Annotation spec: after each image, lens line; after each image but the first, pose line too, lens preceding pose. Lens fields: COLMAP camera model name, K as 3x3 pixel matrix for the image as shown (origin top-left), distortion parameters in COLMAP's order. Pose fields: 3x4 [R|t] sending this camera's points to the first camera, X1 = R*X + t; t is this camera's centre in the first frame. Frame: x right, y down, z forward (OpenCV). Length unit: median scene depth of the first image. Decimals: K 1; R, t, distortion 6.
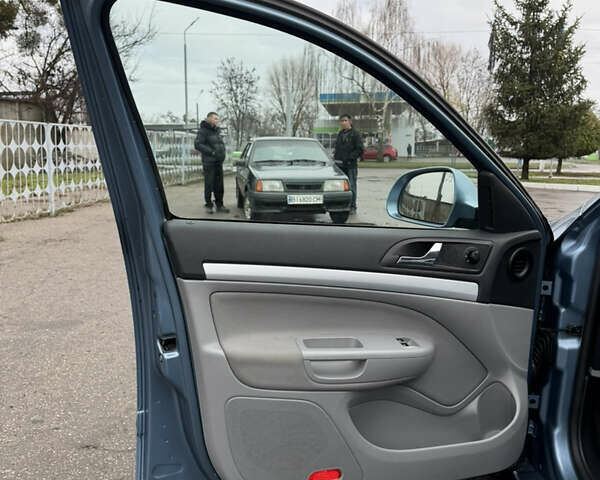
lens RADIAL K [[563.3, 0, 295.4], [0, 563.3, 238.0], [0, 0, 1]] dist [0.149012, -0.249979]
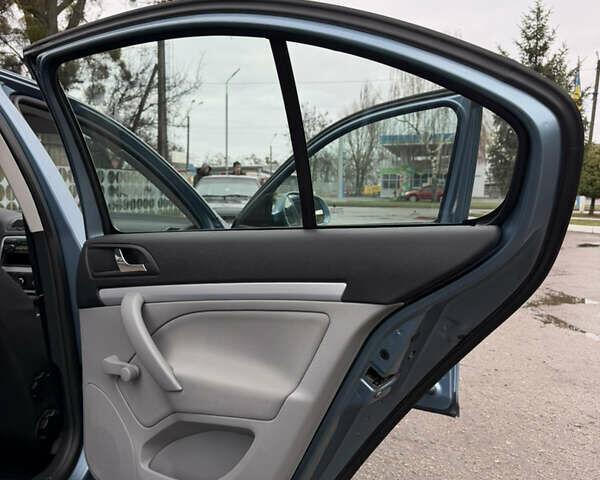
lens RADIAL K [[563.3, 0, 295.4], [0, 563.3, 238.0], [0, 0, 1]] dist [0.149012, -0.249979]
pose [[0.988296, 0.019304, -0.151319, 0.106649], [-0.029900, 0.997232, -0.068070, 0.007447], [0.149586, 0.071797, 0.986138, -0.032154]]
